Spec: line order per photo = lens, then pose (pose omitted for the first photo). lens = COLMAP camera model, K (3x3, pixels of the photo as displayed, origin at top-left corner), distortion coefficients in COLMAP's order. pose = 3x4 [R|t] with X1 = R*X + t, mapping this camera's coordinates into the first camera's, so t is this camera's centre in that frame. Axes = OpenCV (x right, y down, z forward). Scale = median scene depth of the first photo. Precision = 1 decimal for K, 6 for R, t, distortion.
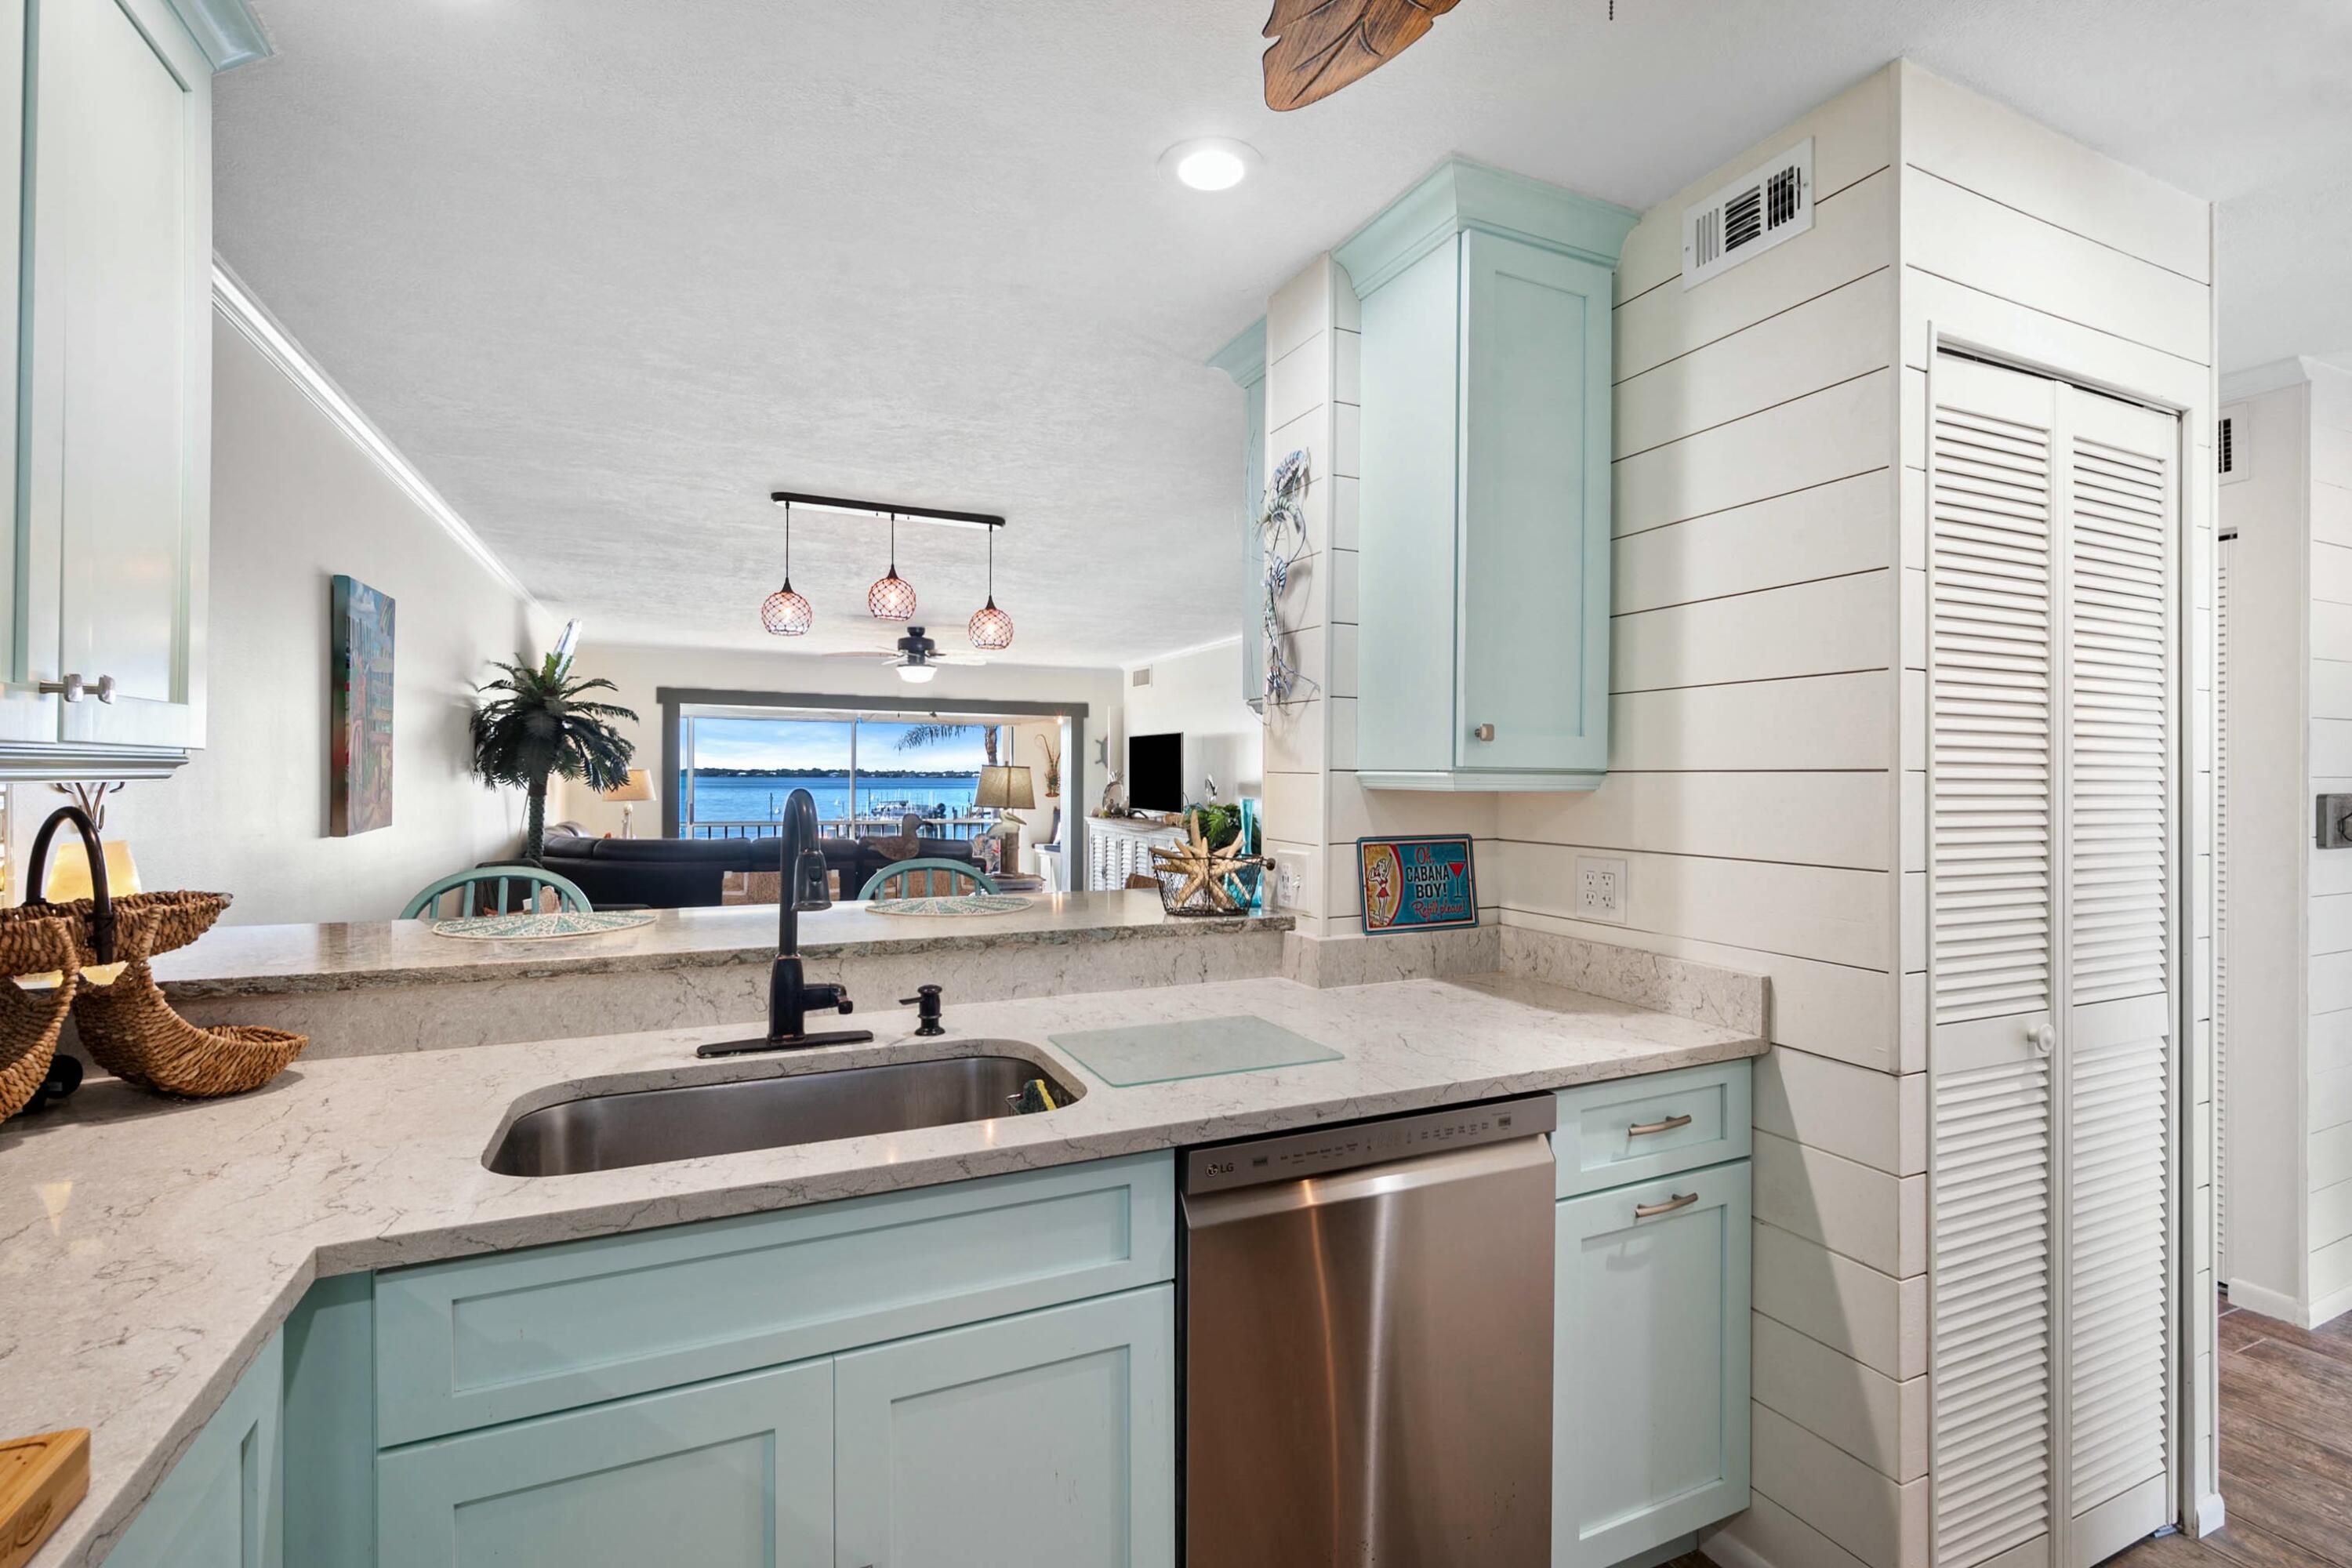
lens RADIAL K [[1056.0, 0, 1170.6], [0, 1056.0, 784.2], [0, 0, 1]] dist [-0.000294, -0.000664]
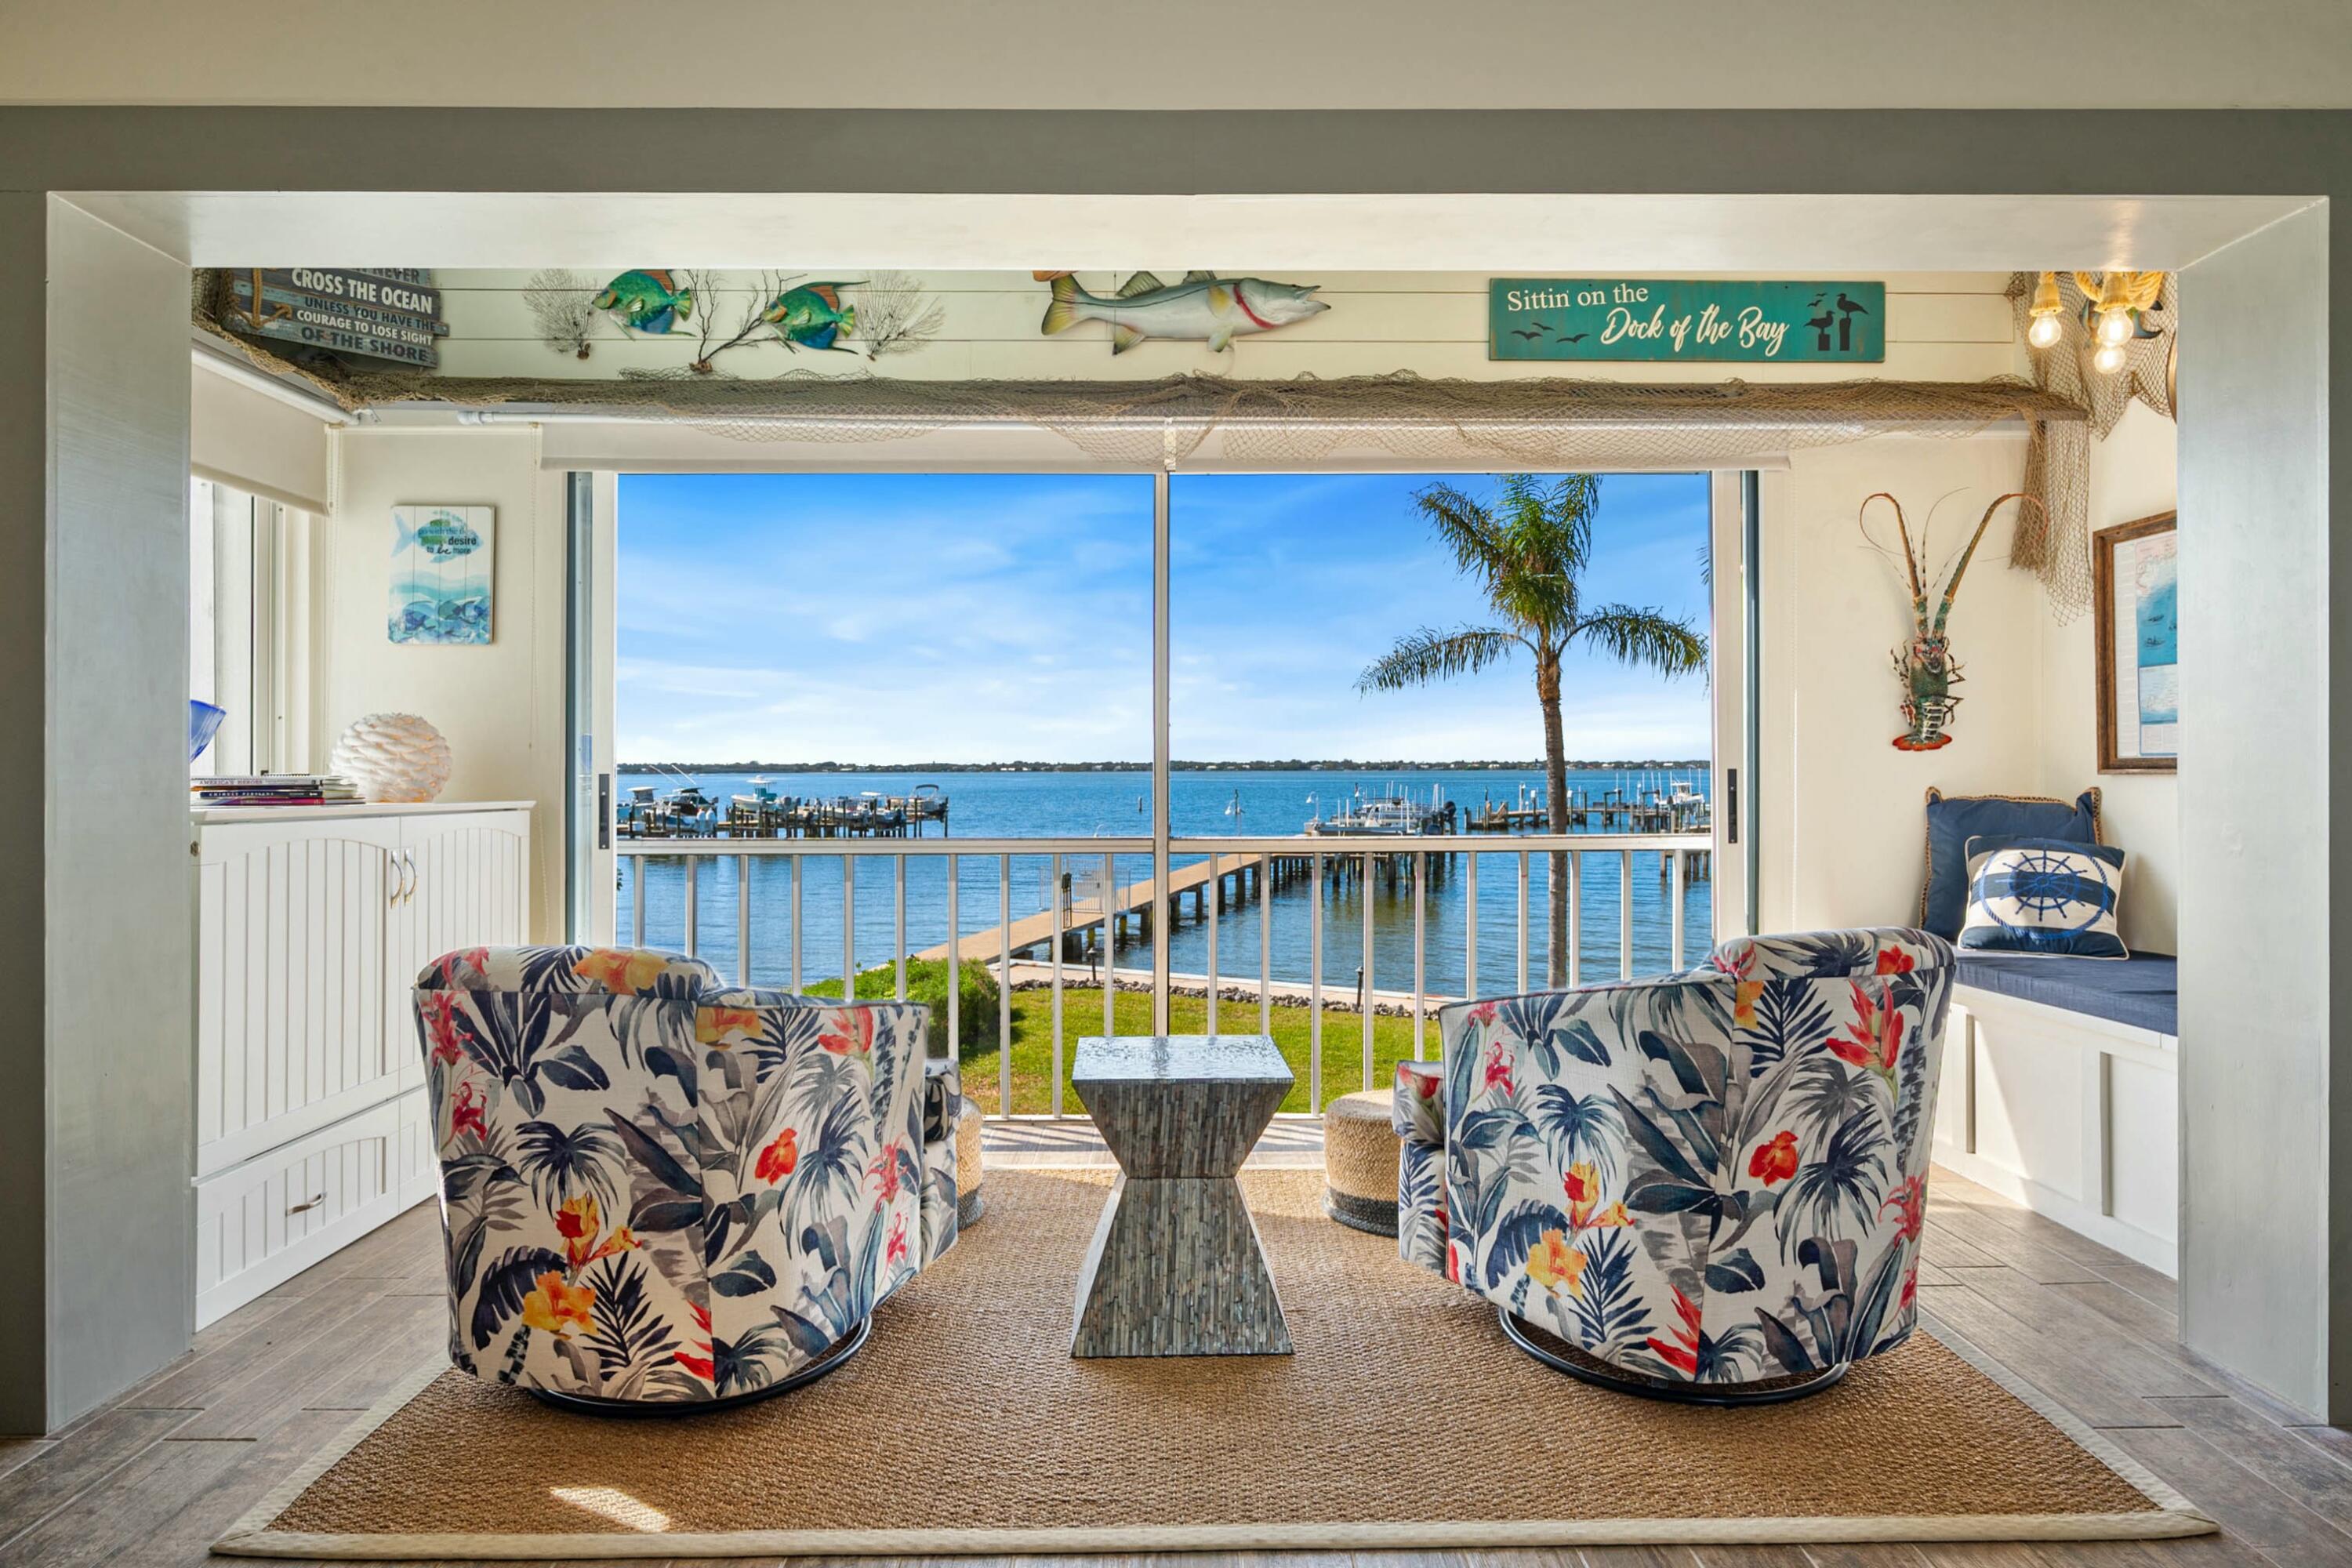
lens RADIAL K [[1345.7, 0, 1172.8], [0, 1345.7, 773.4], [0, 0, 1]] dist [-0.005551, -0.000004]
pose [[0.914699, -0.008115, -0.404054, -0.560661], [0.006658, 0.999965, -0.005010, 0.070198], [0.404081, 0.001893, 0.914721, 2.460187]]
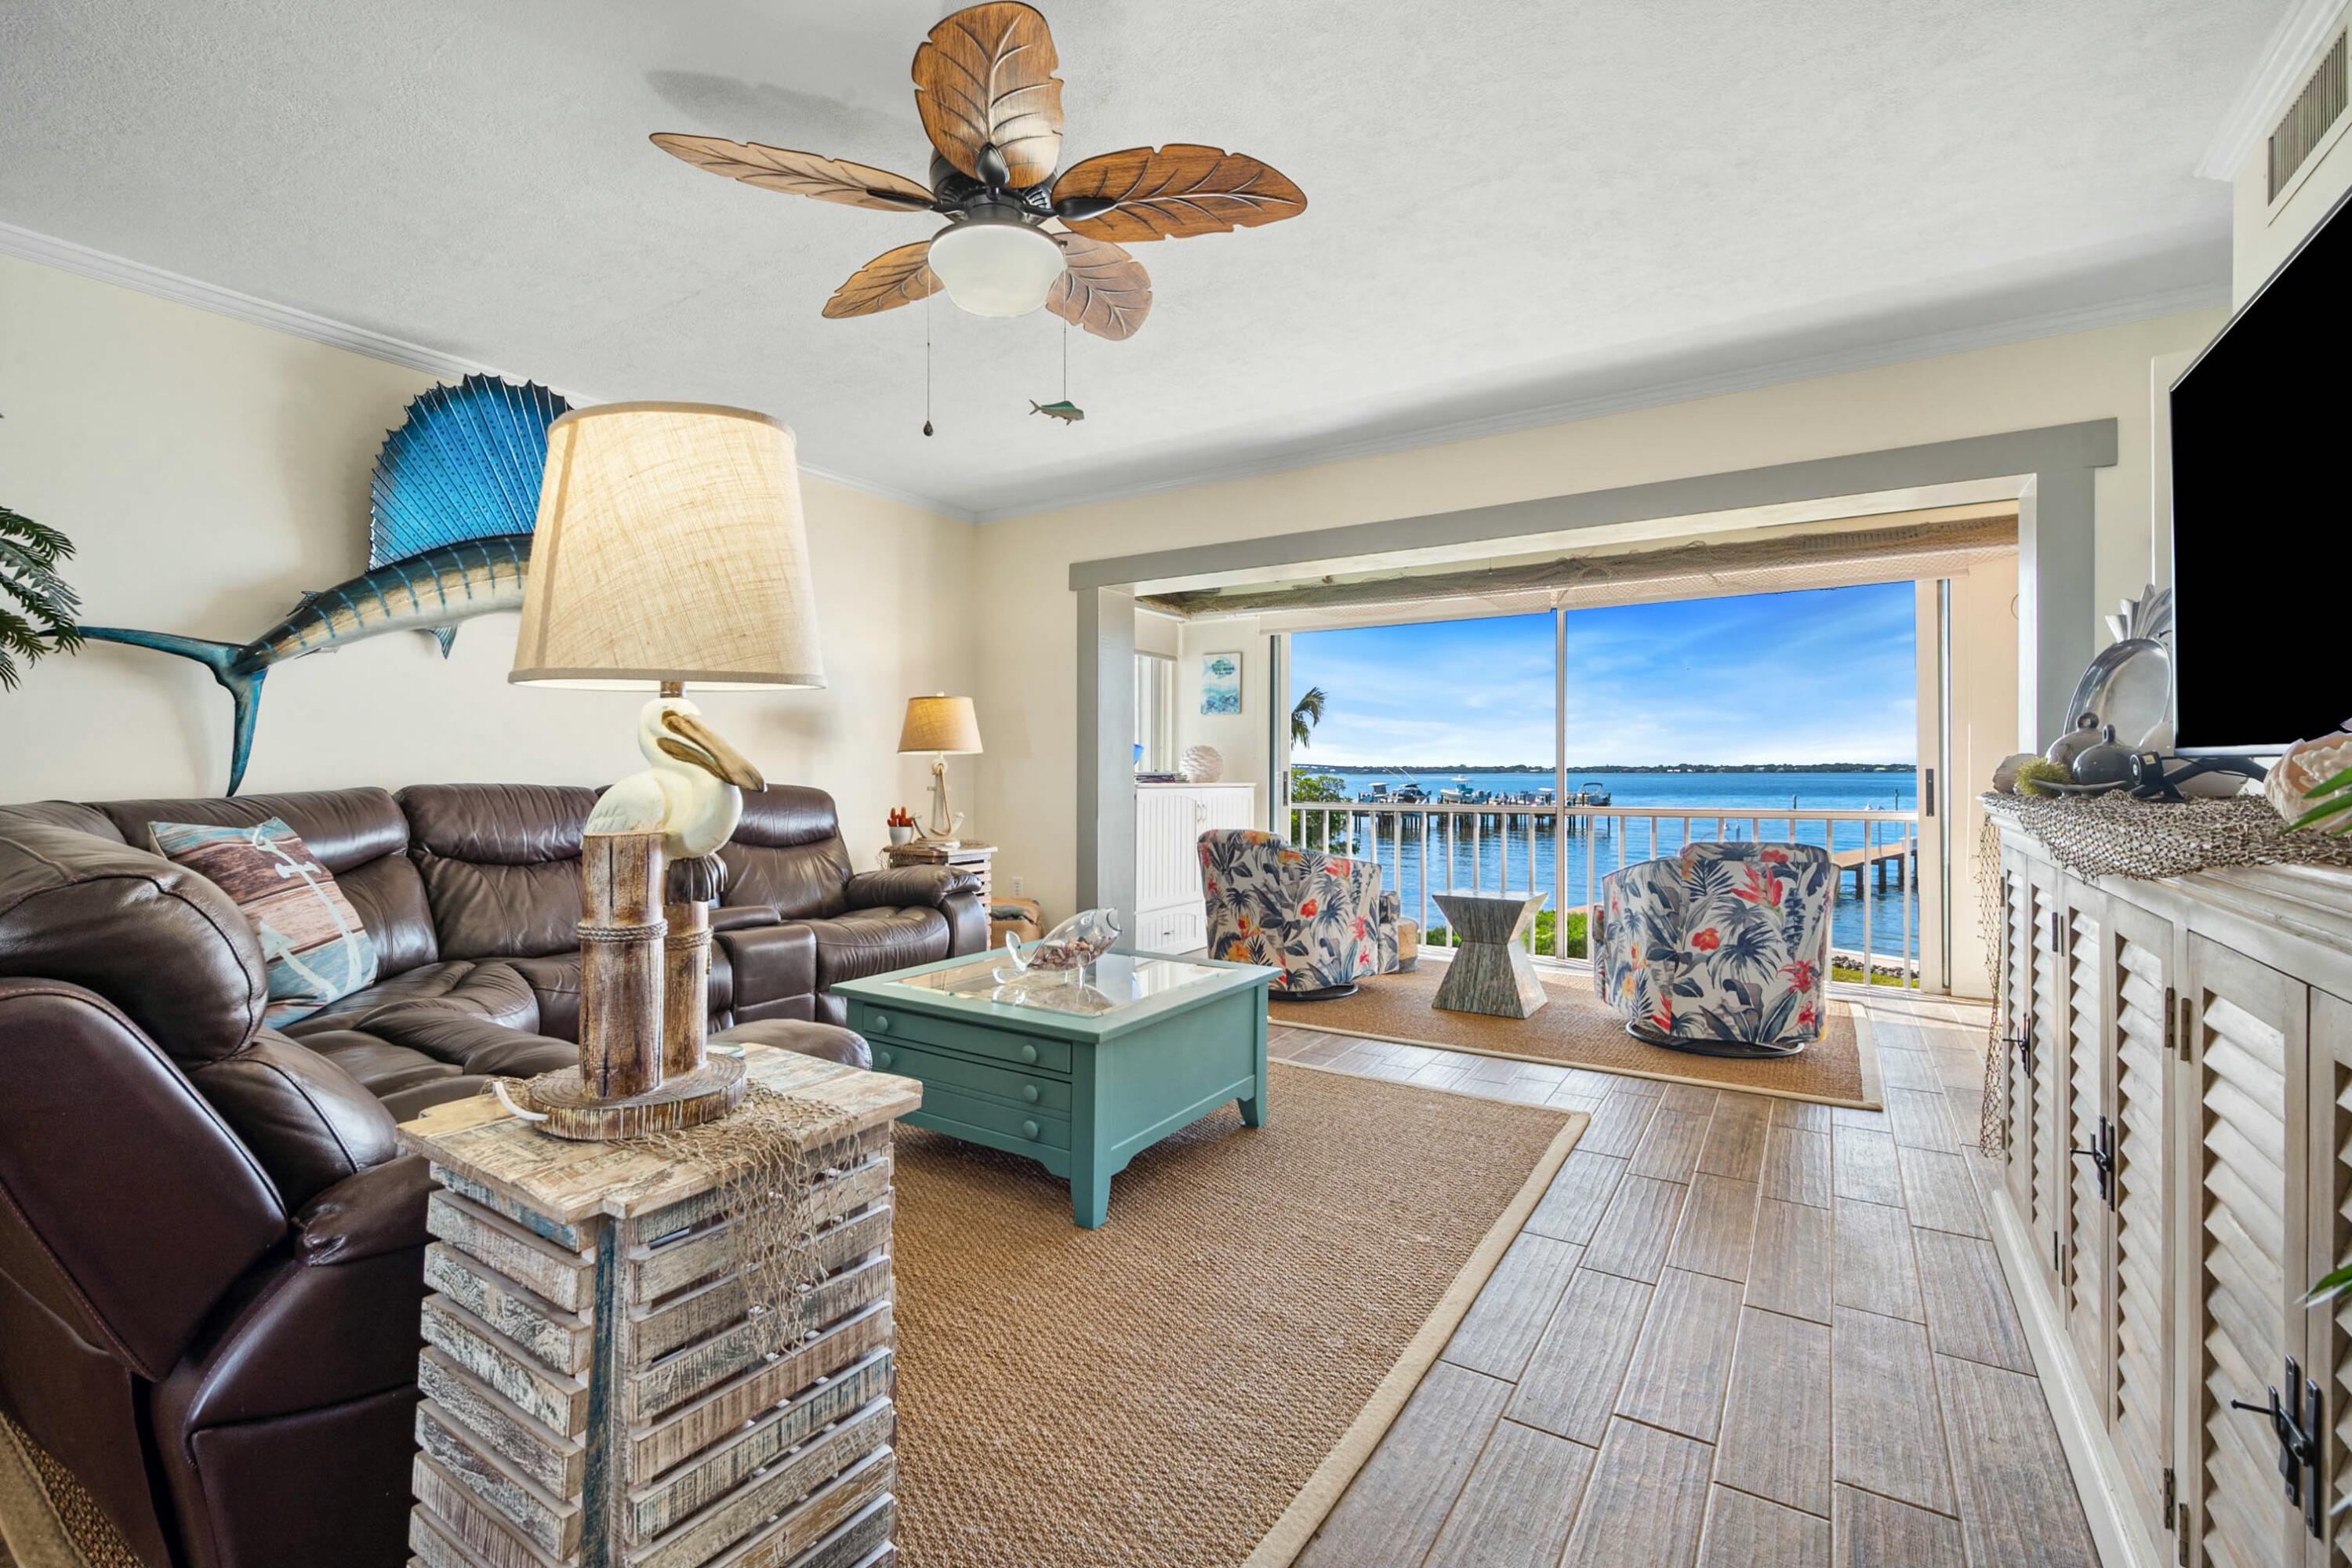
lens RADIAL K [[1027.4, 0, 1178.4], [0, 1027.4, 777.1], [0, 0, 1]] dist [-0.003427, -0.000183]
pose [[0.549654, -0.004355, -0.835381, 0.054199], [0.001378, 0.999990, -0.004306, 0.080102], [0.835392, 0.001215, 0.549654, 2.074783]]
